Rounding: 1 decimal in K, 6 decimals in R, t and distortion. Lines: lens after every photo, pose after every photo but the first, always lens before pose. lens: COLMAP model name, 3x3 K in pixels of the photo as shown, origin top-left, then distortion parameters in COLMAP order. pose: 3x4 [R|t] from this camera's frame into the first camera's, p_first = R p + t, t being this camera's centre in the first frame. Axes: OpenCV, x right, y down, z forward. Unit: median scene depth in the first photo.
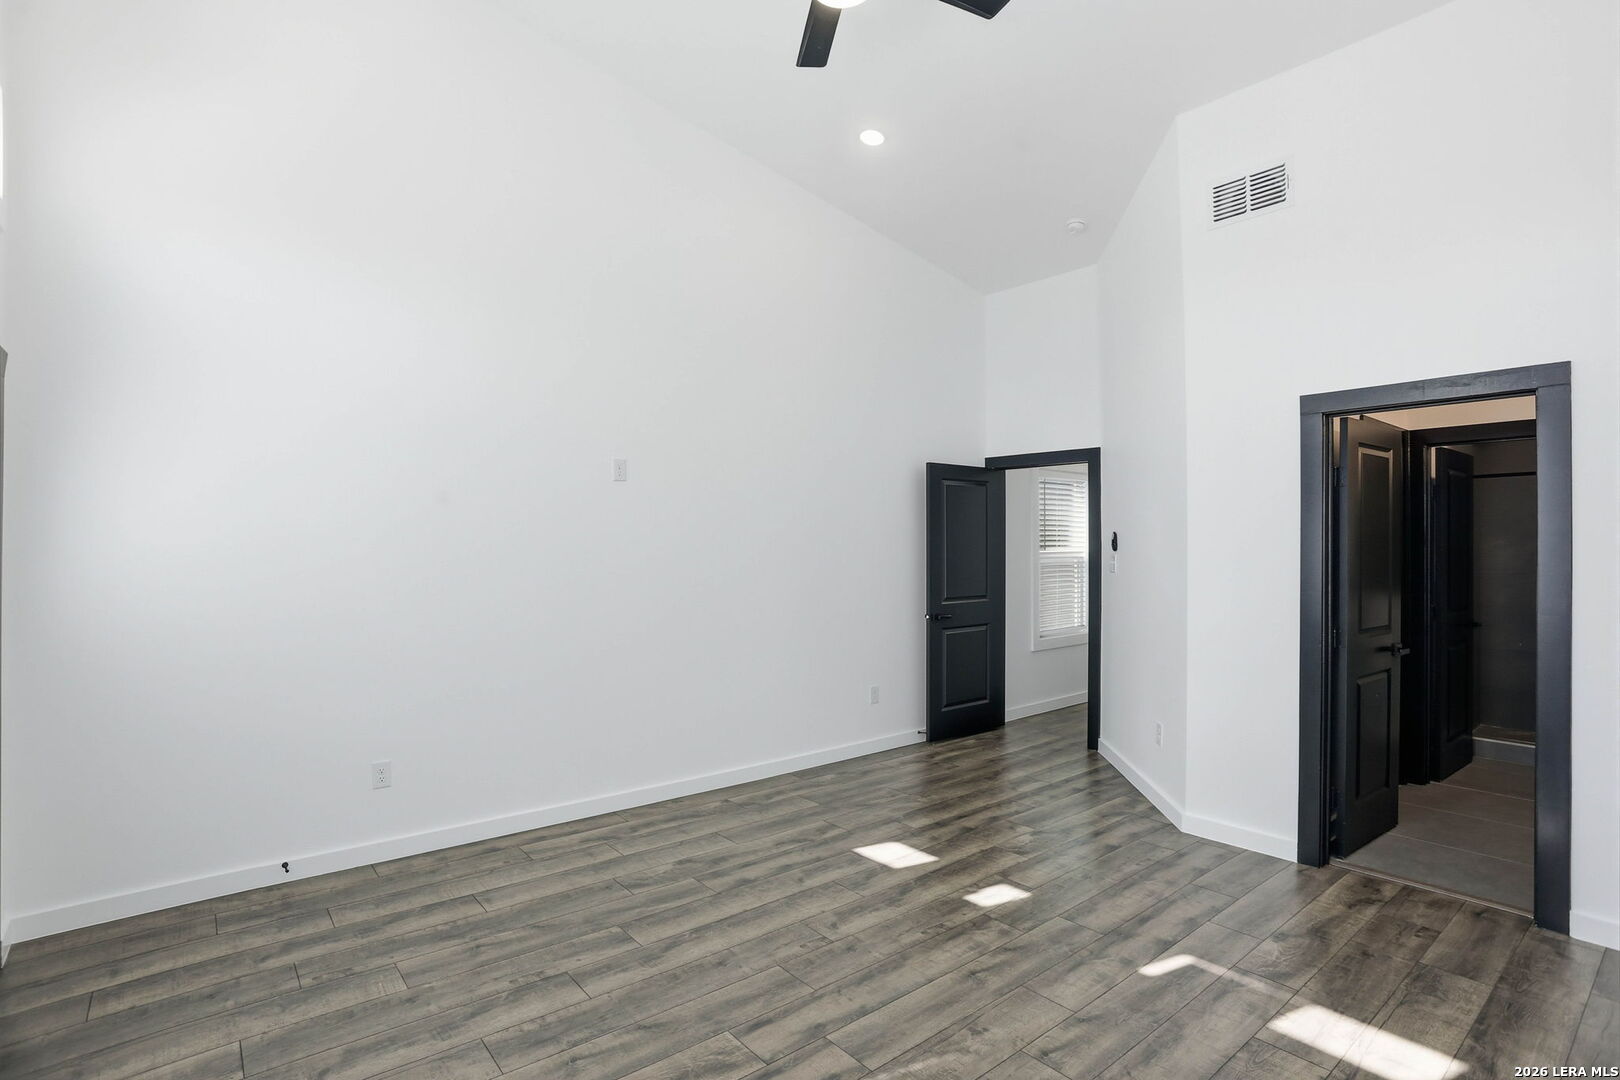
lens RADIAL K [[793.7, 0, 810.0], [0, 793.7, 540.0], [0, 0, 1]] dist [-0.003039, 0.000076]
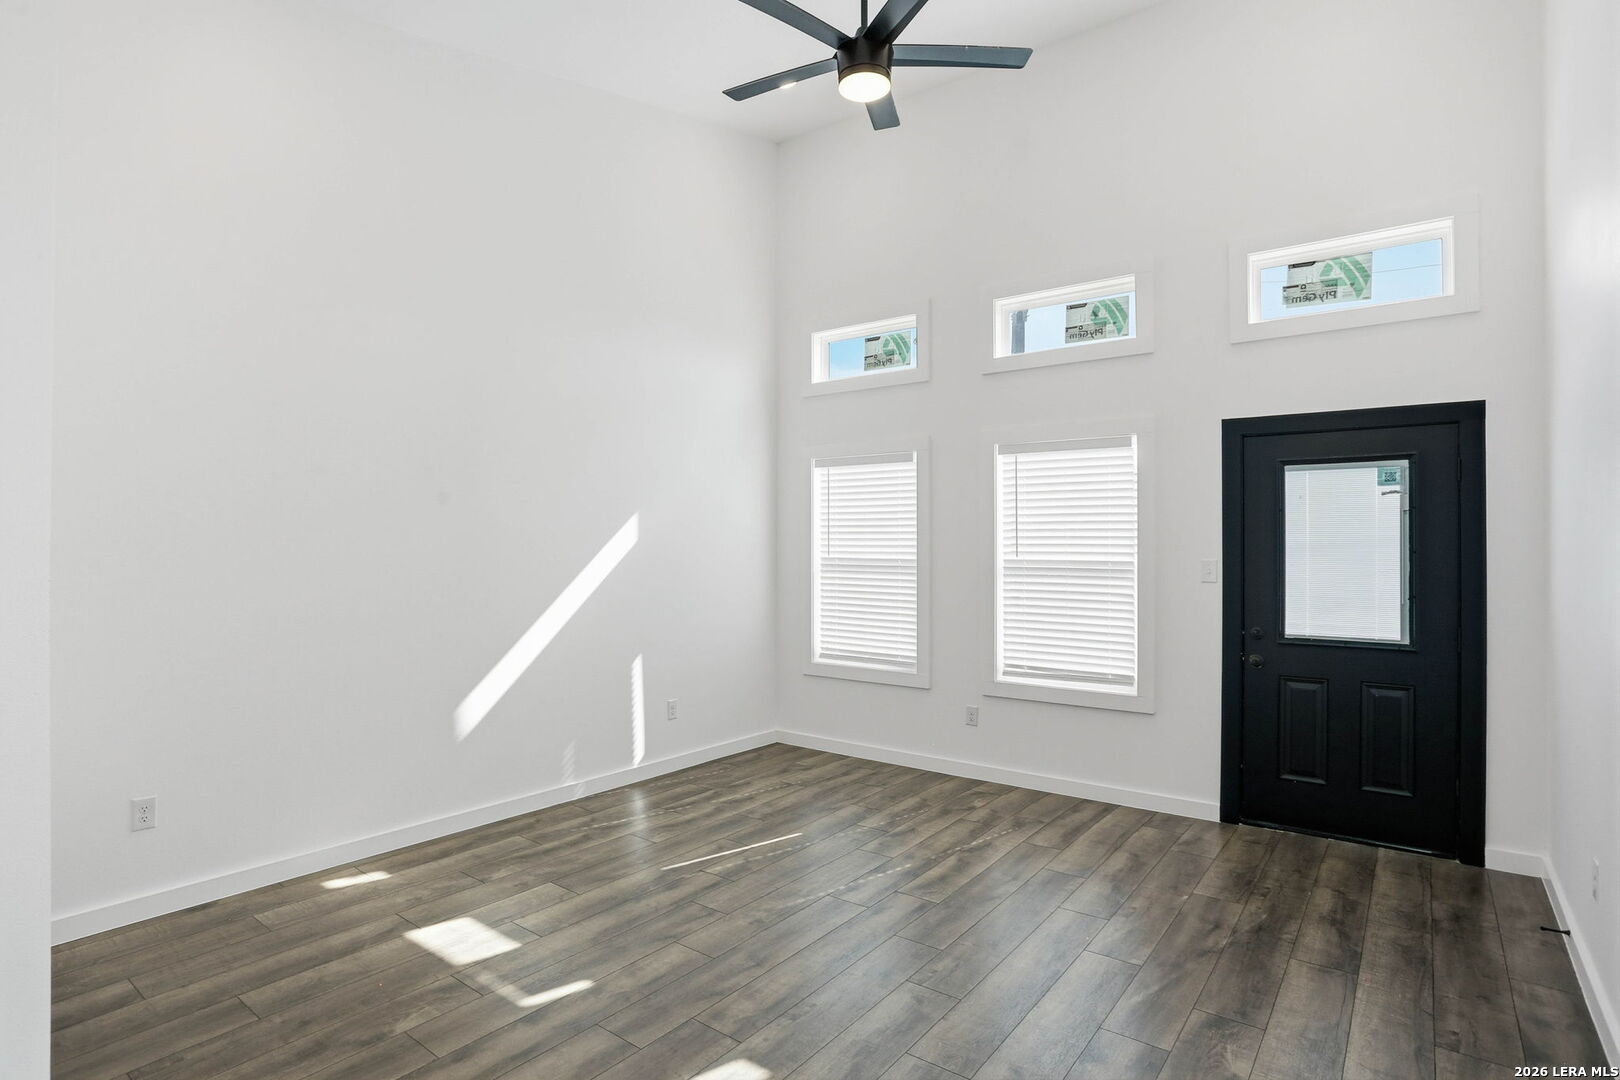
lens RADIAL K [[793.7, 0, 810.0], [0, 793.7, 540.0], [0, 0, 1]] dist [-0.003039, 0.000076]
pose [[-0.971460, -0.003762, -0.237175, 0.375903], [-0.000155, 0.999884, -0.015228, 0.012622], [0.237205, -0.014757, -0.971348, 1.967024]]
